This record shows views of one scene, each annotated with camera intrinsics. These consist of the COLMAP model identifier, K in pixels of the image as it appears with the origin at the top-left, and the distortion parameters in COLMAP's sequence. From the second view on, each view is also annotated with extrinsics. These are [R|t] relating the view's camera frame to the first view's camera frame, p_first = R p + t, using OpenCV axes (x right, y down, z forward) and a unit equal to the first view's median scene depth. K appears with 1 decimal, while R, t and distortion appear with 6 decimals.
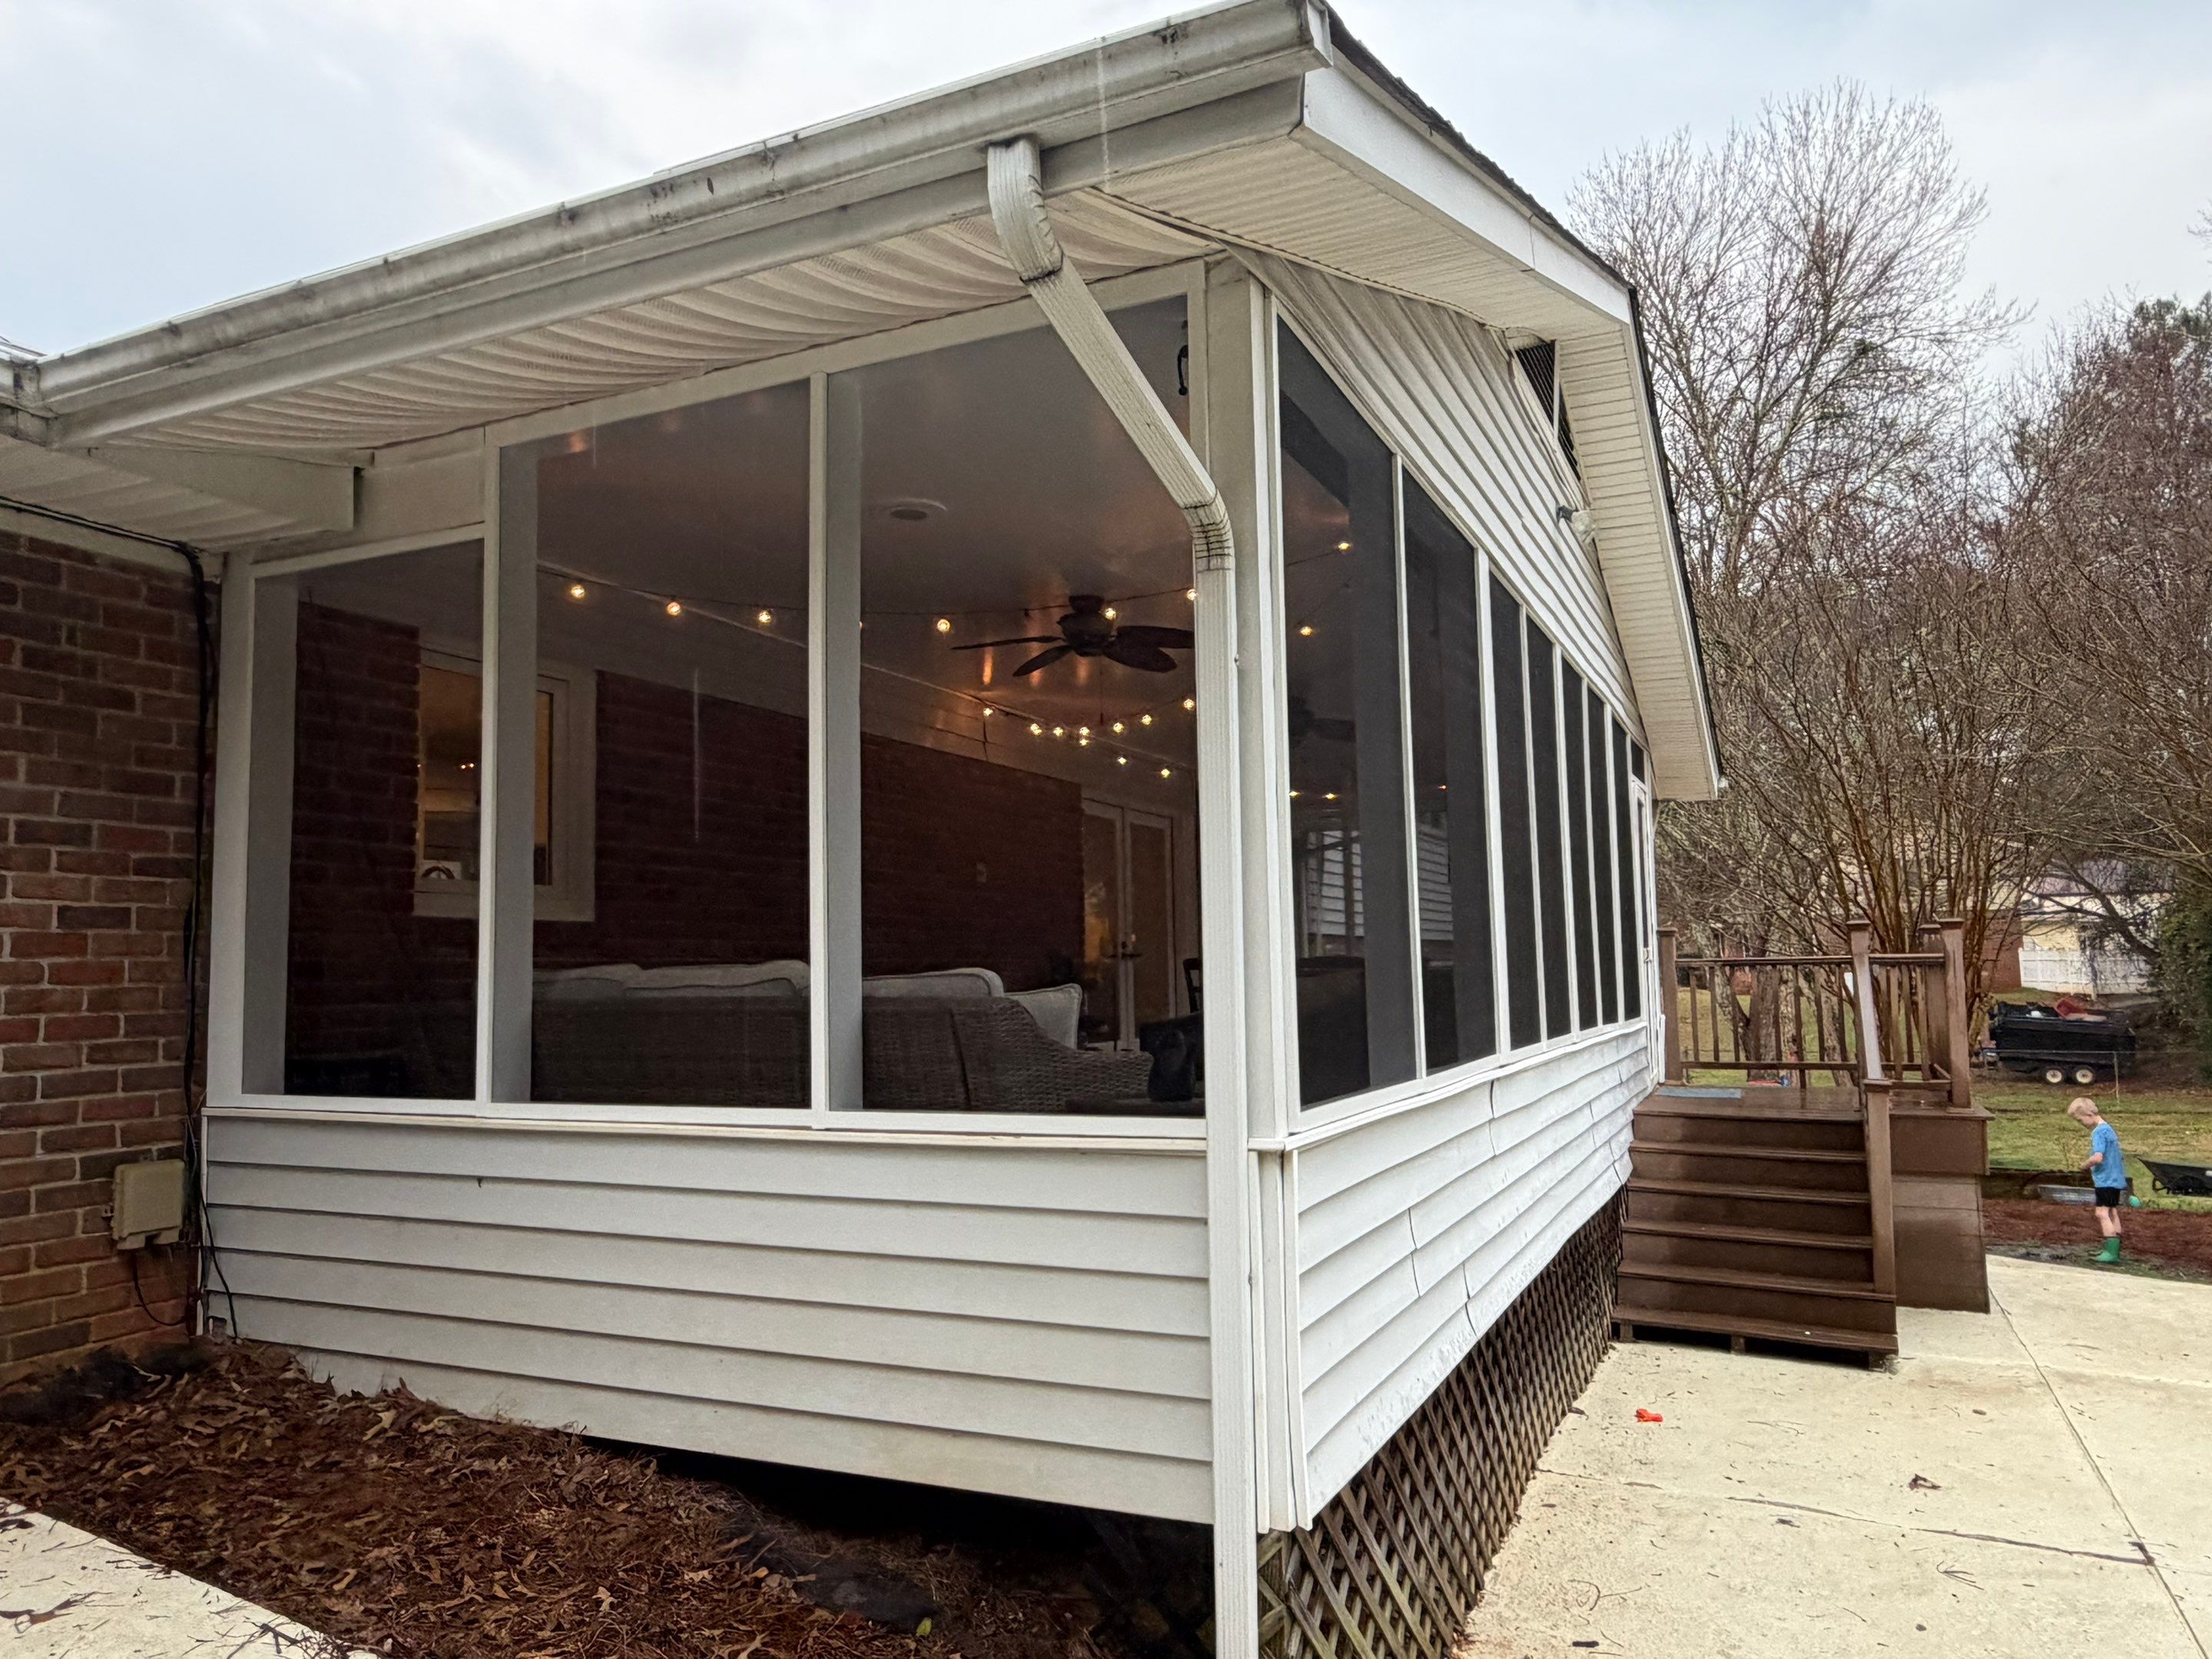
lens RADIAL K [[1531.8, 0, 1100.3], [0, 1531.8, 822.0], [0, 0, 1]] dist [0.004335, 0.006253]
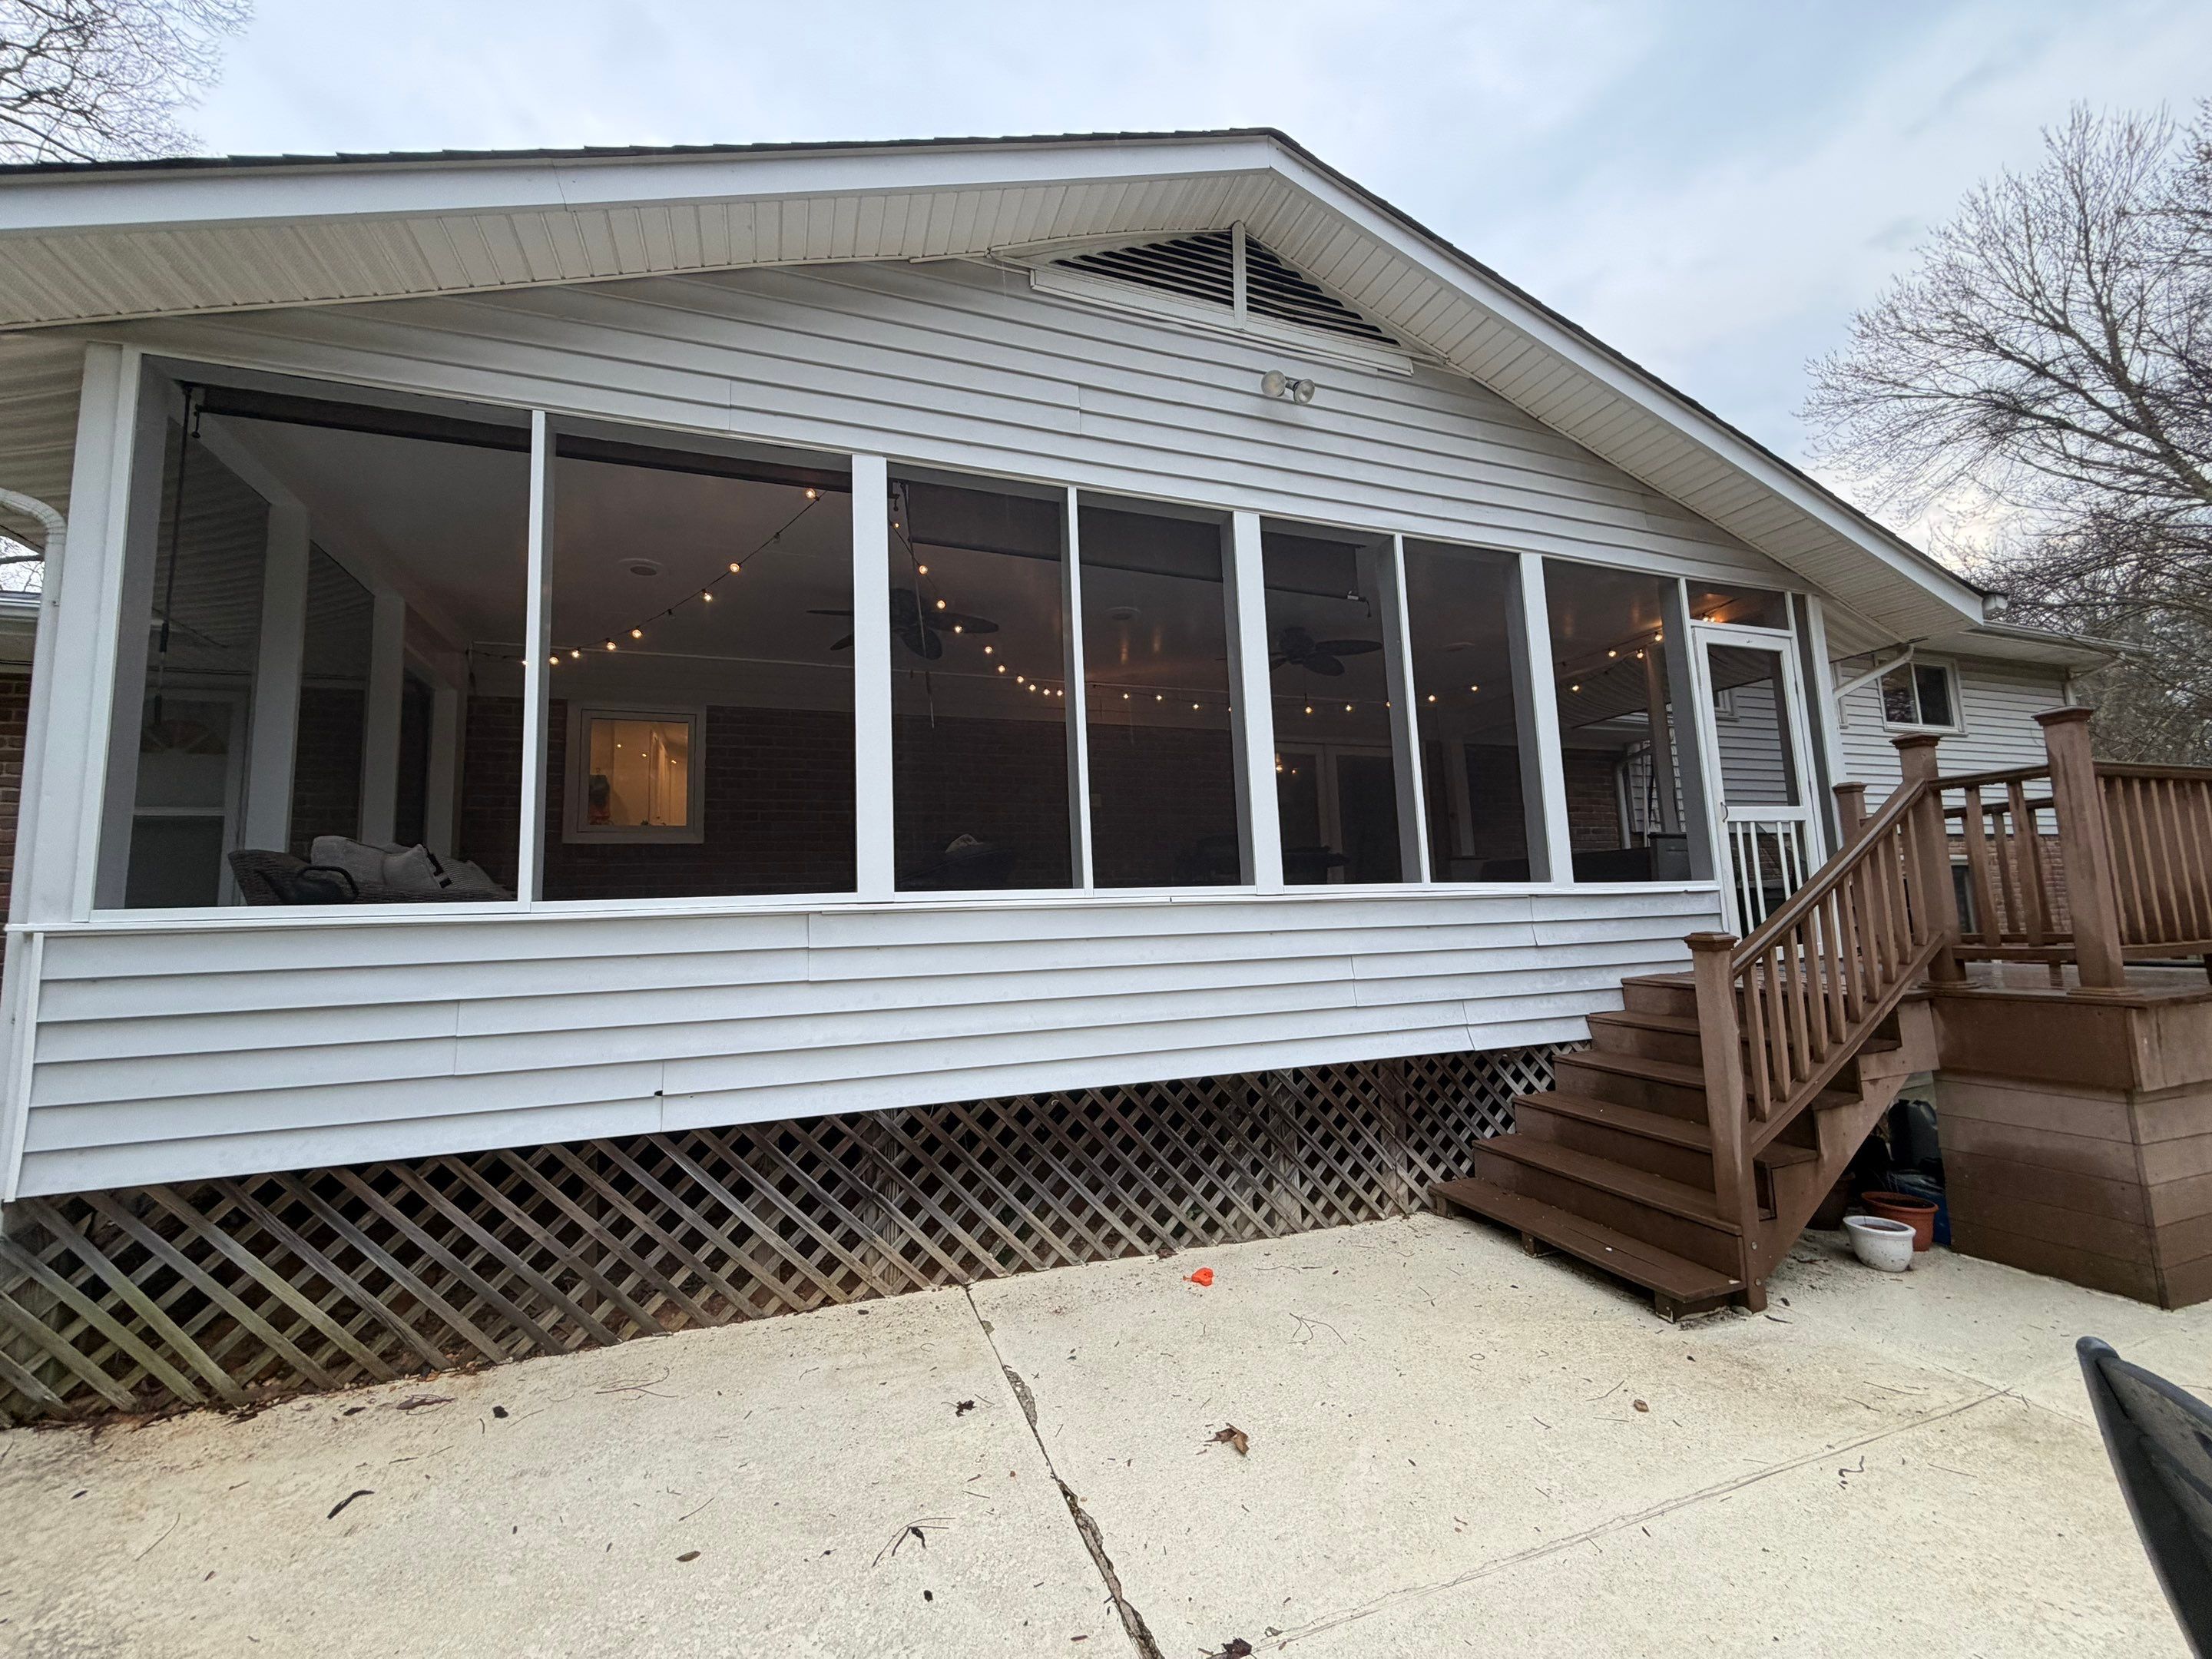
lens RADIAL K [[876.6, 0, 1102.7], [0, 876.6, 832.1], [0, 0, 1]] dist [-0.002865, 0.000482]
pose [[0.709641, -0.073167, -0.700754, 1.061289], [0.091536, 0.995738, -0.011269, 0.154924], [0.698592, -0.056147, 0.713314, 0.840391]]
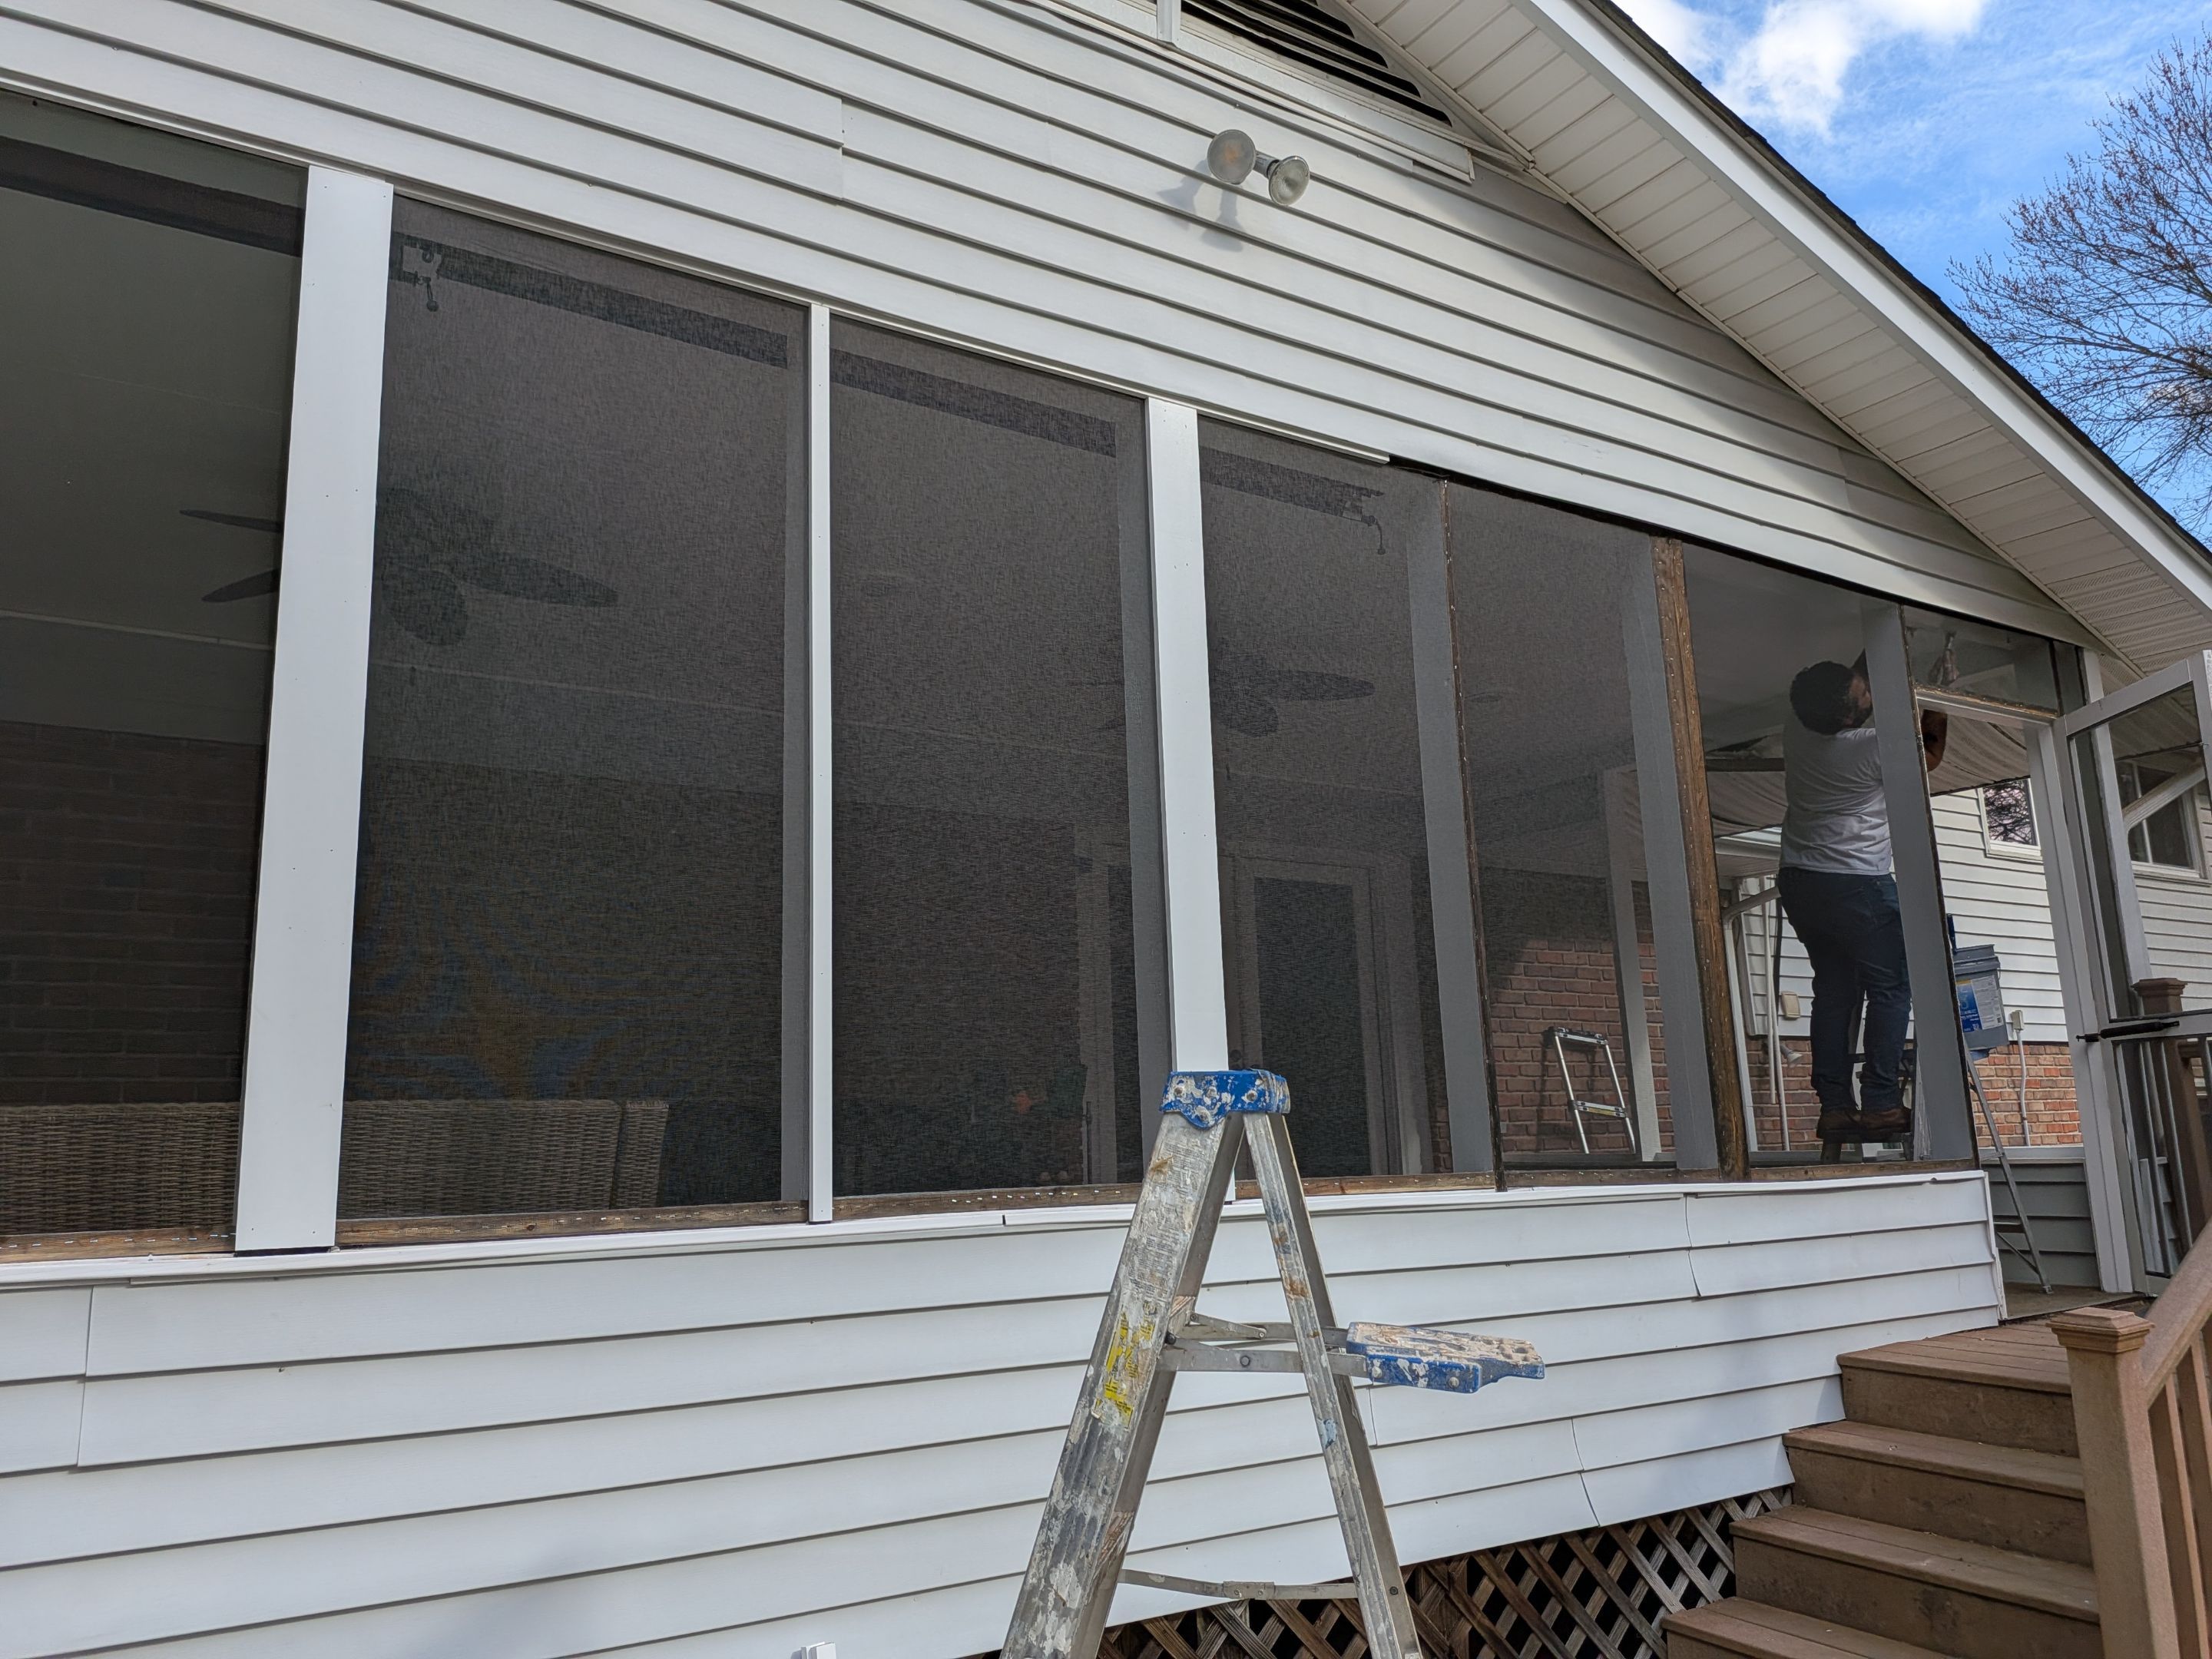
lens RADIAL K [[1621.5, 0, 1111.9], [0, 1621.5, 833.4], [0, 0, 1]] dist [0.038444, -0.059736]
pose [[0.848529, -0.097821, -0.520028, 0.923558], [0.062444, 0.994408, -0.085166, 0.109389], [0.525451, 0.039793, 0.849893, 0.910971]]
